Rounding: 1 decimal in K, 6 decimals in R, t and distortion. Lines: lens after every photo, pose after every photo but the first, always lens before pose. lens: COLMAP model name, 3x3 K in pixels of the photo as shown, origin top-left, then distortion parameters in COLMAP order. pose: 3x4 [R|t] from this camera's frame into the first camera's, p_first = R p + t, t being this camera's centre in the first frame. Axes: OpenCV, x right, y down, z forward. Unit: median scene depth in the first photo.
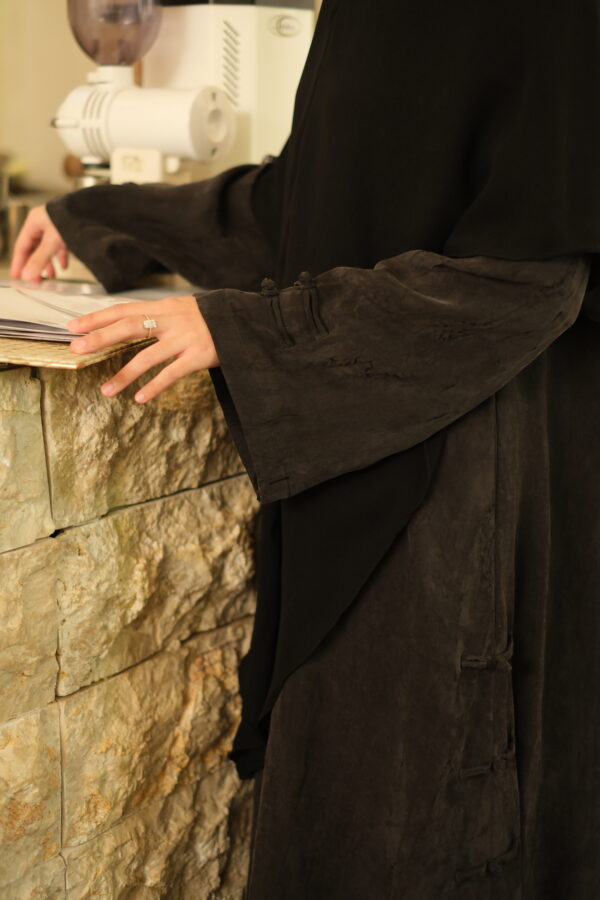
lens RADIAL K [[1415.1, 0, 302.6], [0, 1415.1, 461.3], [0, 0, 1]] dist [-0.009987, 0.011334]
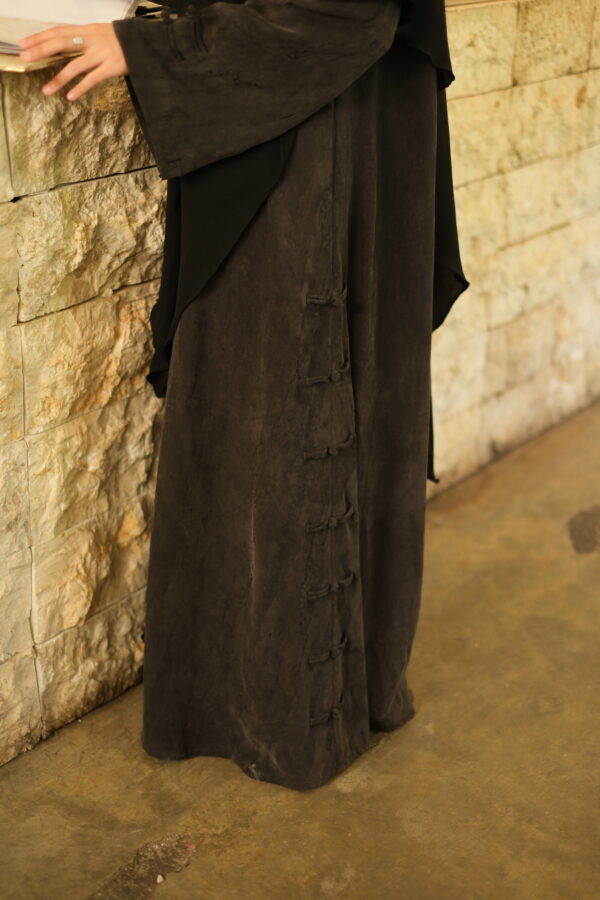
lens RADIAL K [[1415.1, 0, 302.6], [0, 1415.1, 461.3], [0, 0, 1]] dist [-0.009987, 0.011334]
pose [[0.999718, 0.023755, -0.000417, 0.105926], [-0.023315, 0.984263, 0.175165, 0.051724], [0.004572, -0.175106, 0.984539, -0.377230]]
